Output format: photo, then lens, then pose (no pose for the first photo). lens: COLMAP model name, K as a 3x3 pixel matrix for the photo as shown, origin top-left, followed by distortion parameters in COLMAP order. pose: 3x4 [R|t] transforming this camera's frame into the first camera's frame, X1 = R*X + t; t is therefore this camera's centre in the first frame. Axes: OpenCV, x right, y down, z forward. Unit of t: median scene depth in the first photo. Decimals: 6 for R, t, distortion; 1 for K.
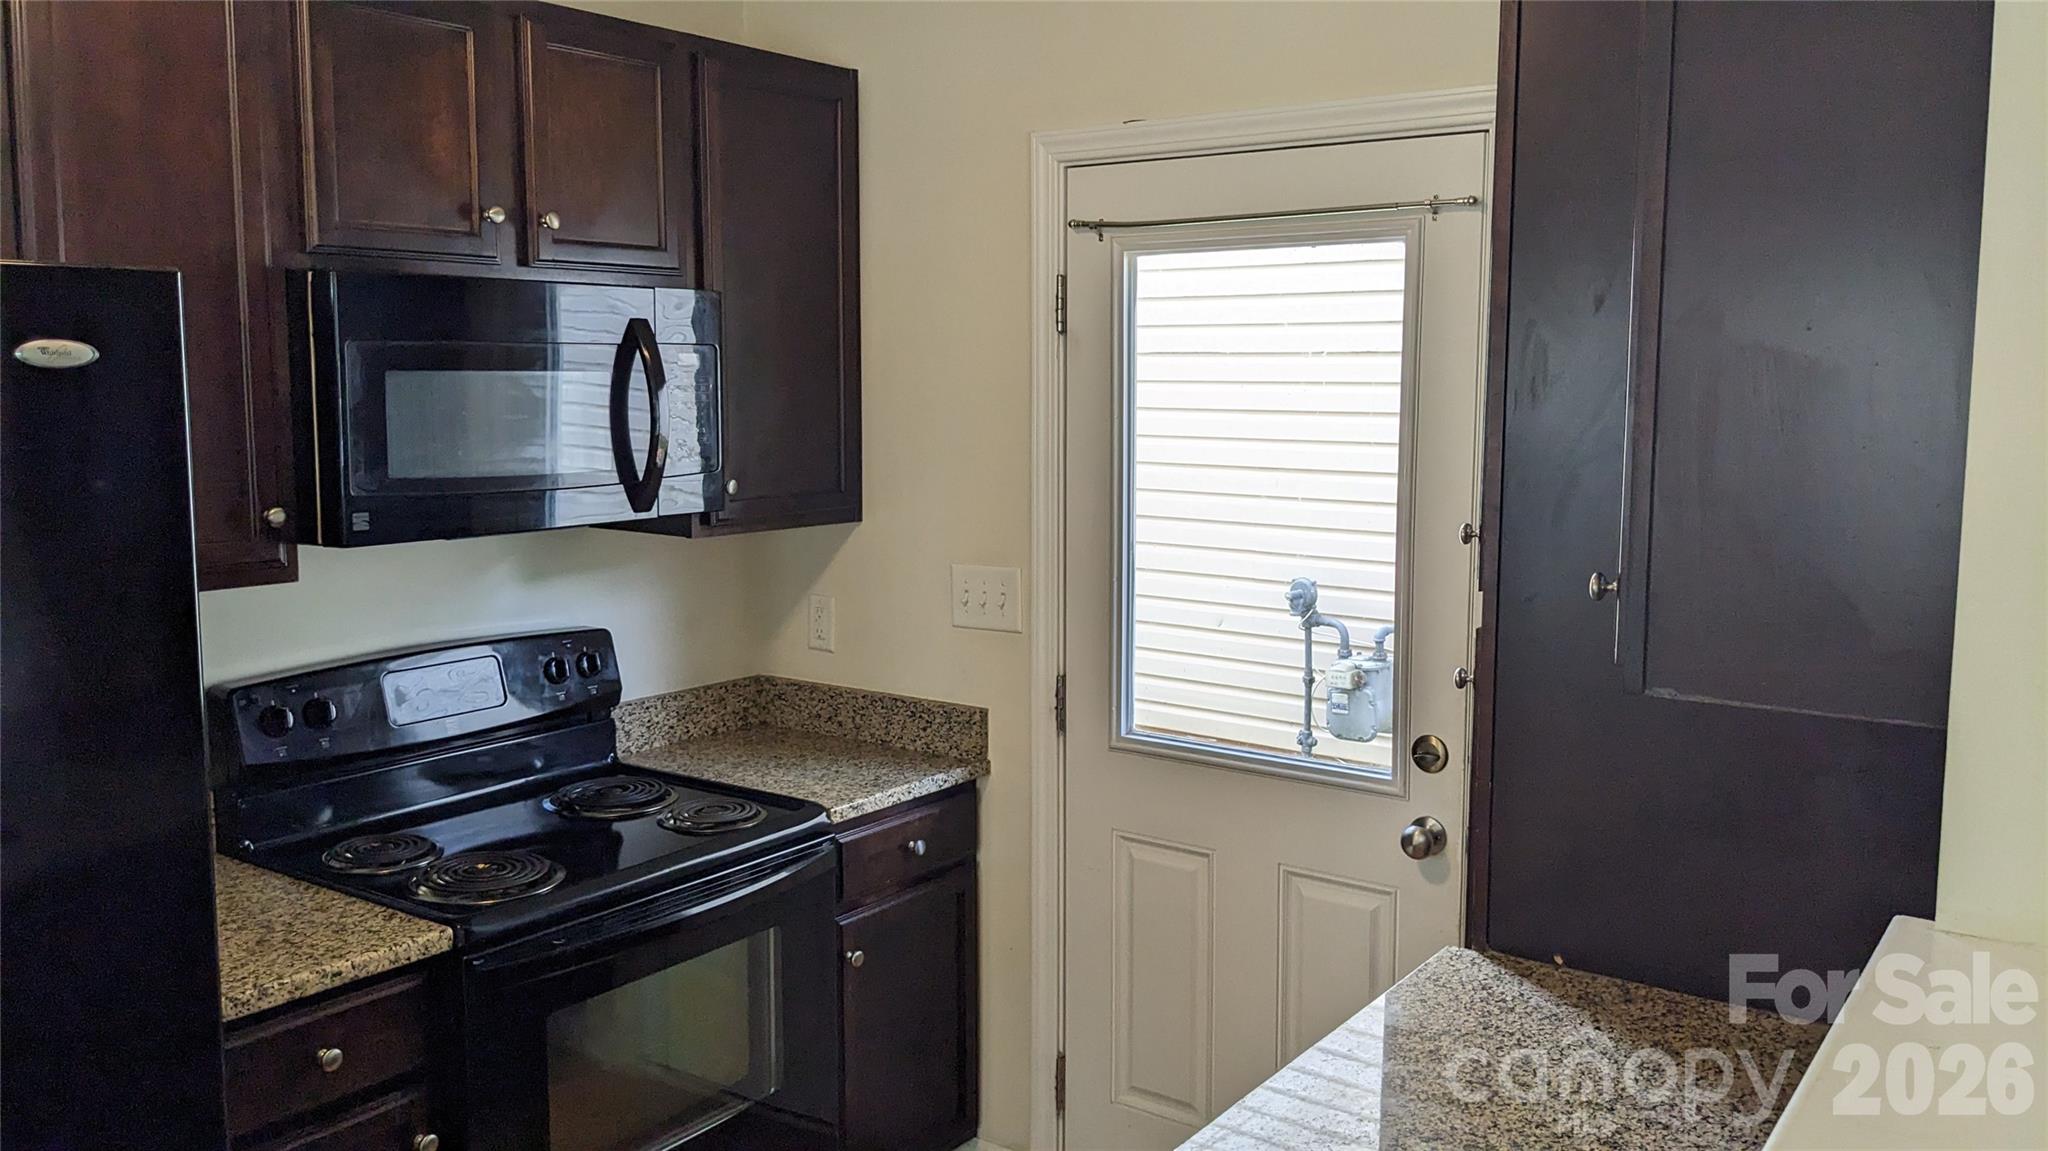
lens RADIAL K [[1618.6, 0, 1035.8], [0, 1618.6, 555.7], [0, 0, 1]] dist [0.063512, -0.108178]
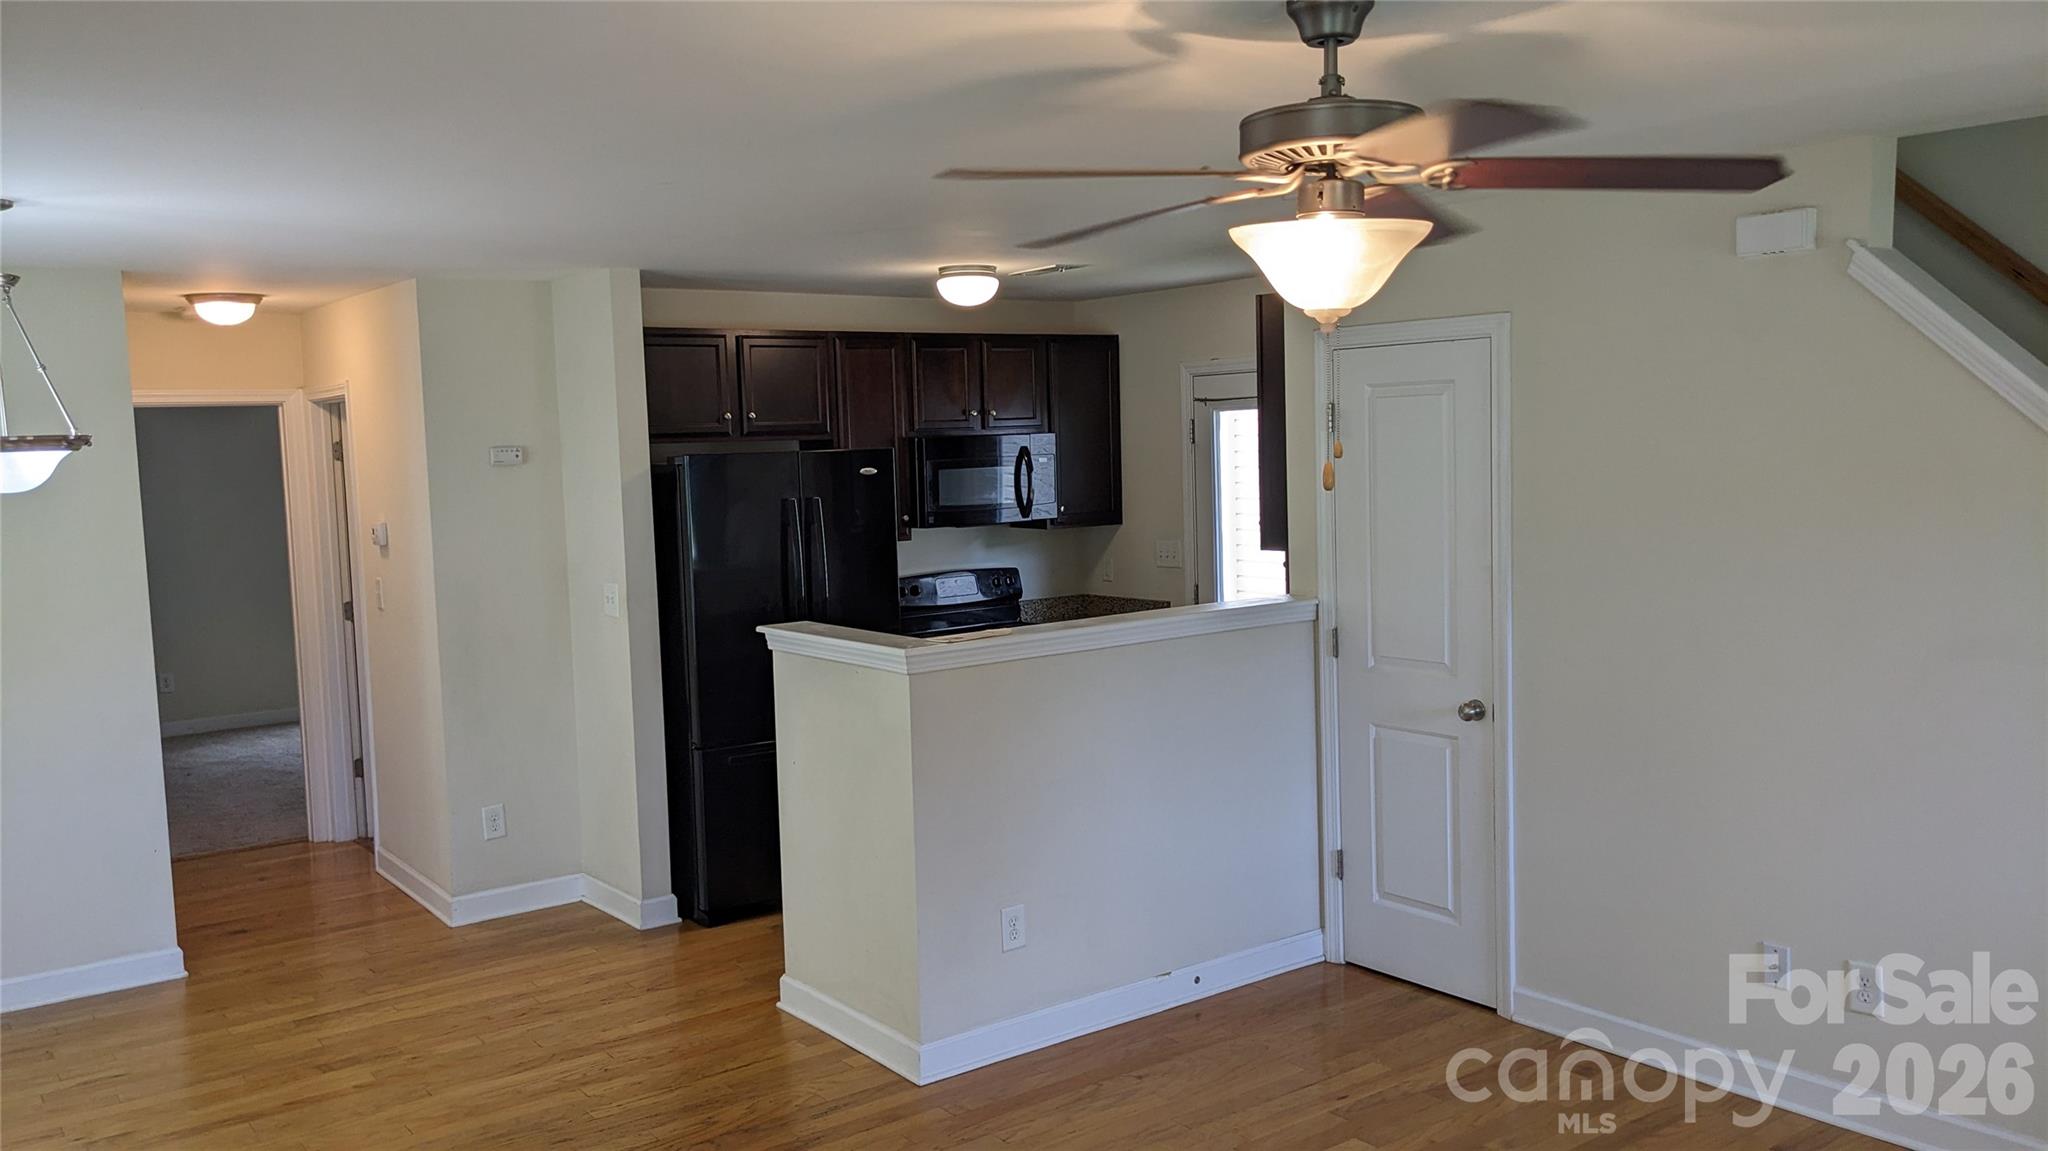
lens RADIAL K [[1618.6, 0, 998.0], [0, 1618.6, 579.5], [0, 0, 1]] dist [0.063512, -0.108178]
pose [[0.950186, -0.005439, -0.311637, 0.515988], [-0.000729, 0.999806, -0.019673, 0.120156], [0.311684, 0.018920, 0.949998, -1.462880]]
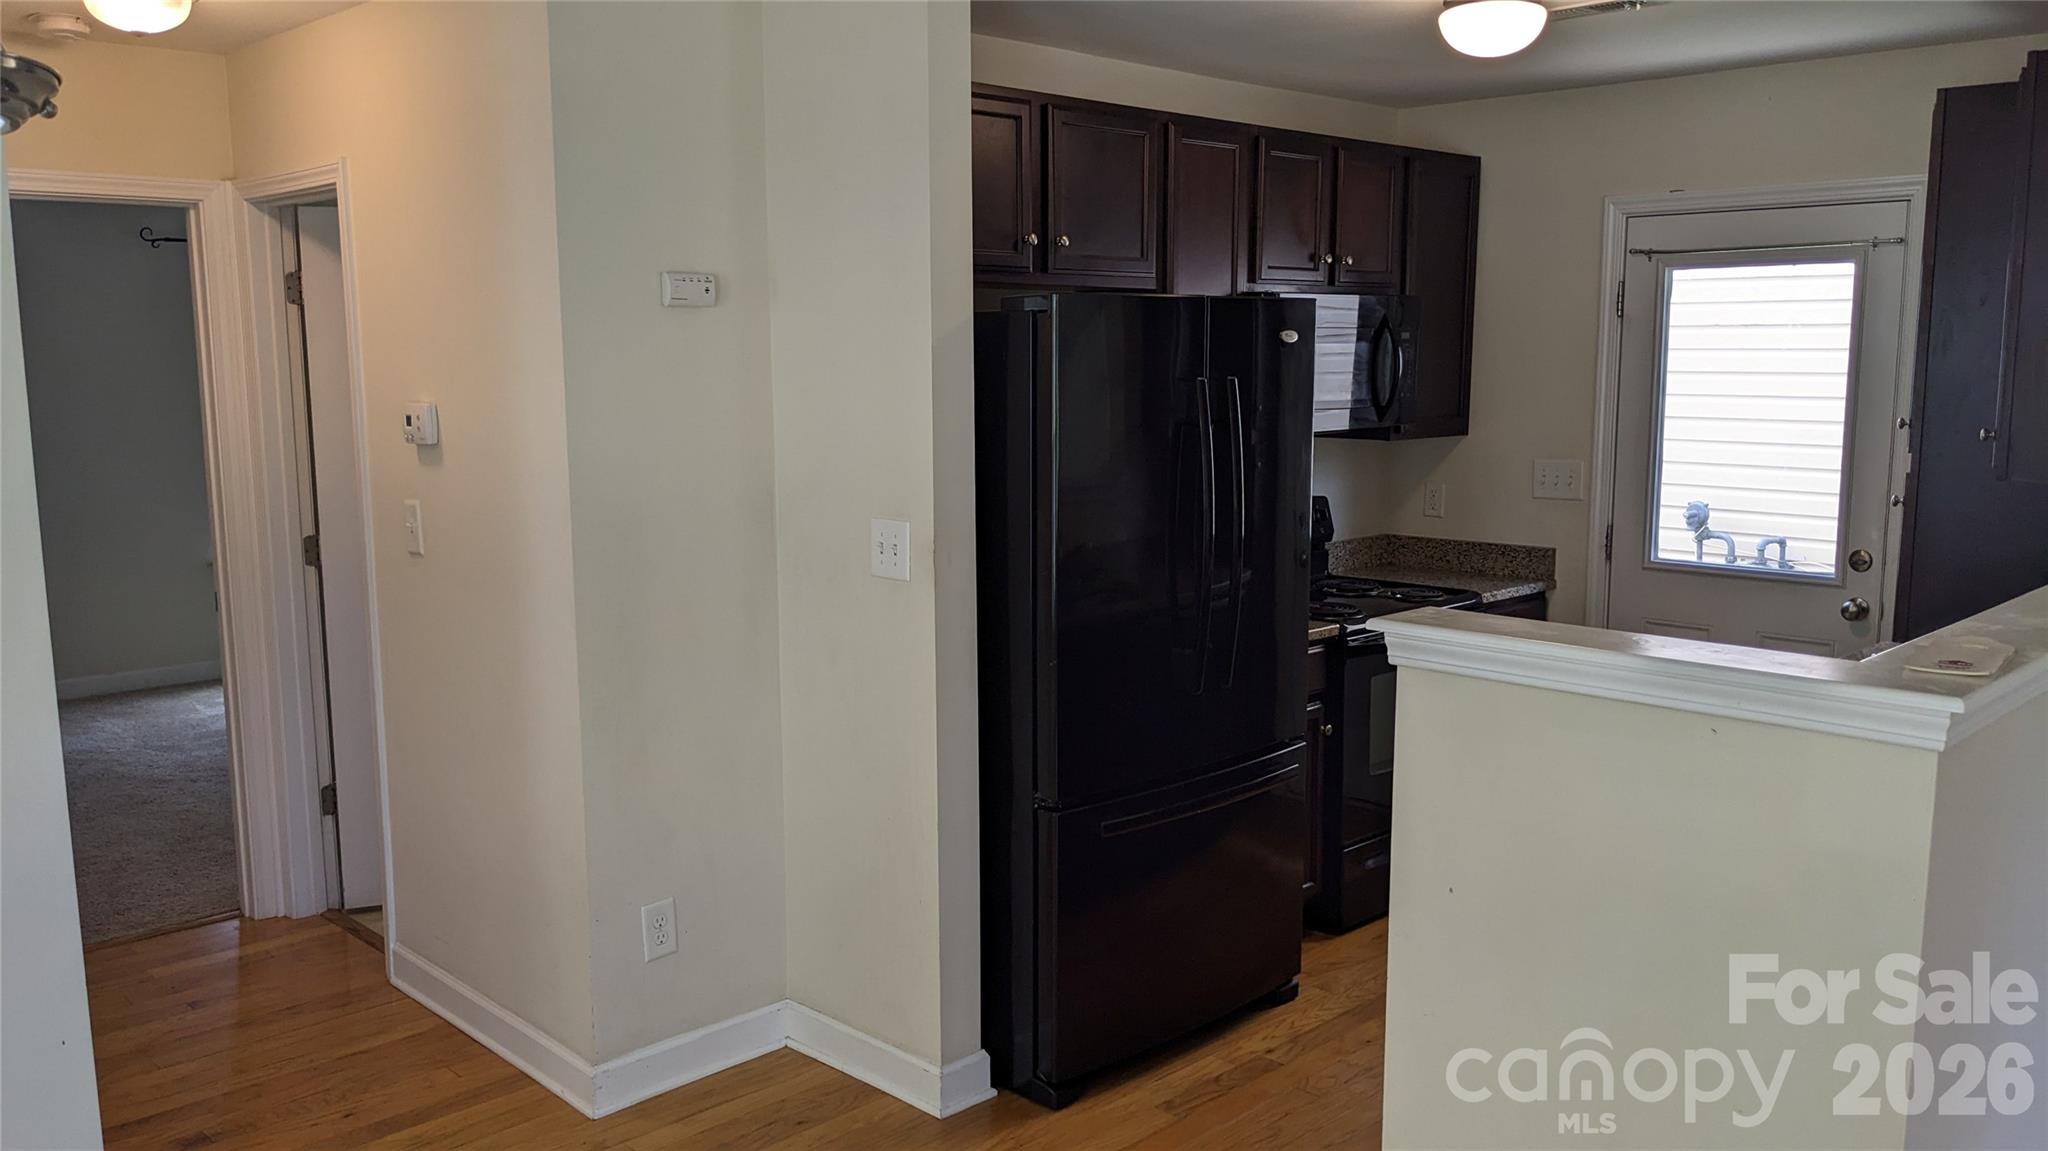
lens RADIAL K [[1618.6, 0, 1020.4], [0, 1618.6, 592.9], [0, 0, 1]] dist [0.063512, -0.108178]
pose [[0.985781, 0.019286, -0.166927, -0.316690], [-0.012822, 0.999129, 0.039716, 0.089209], [0.167547, -0.037011, 0.985169, -0.785421]]
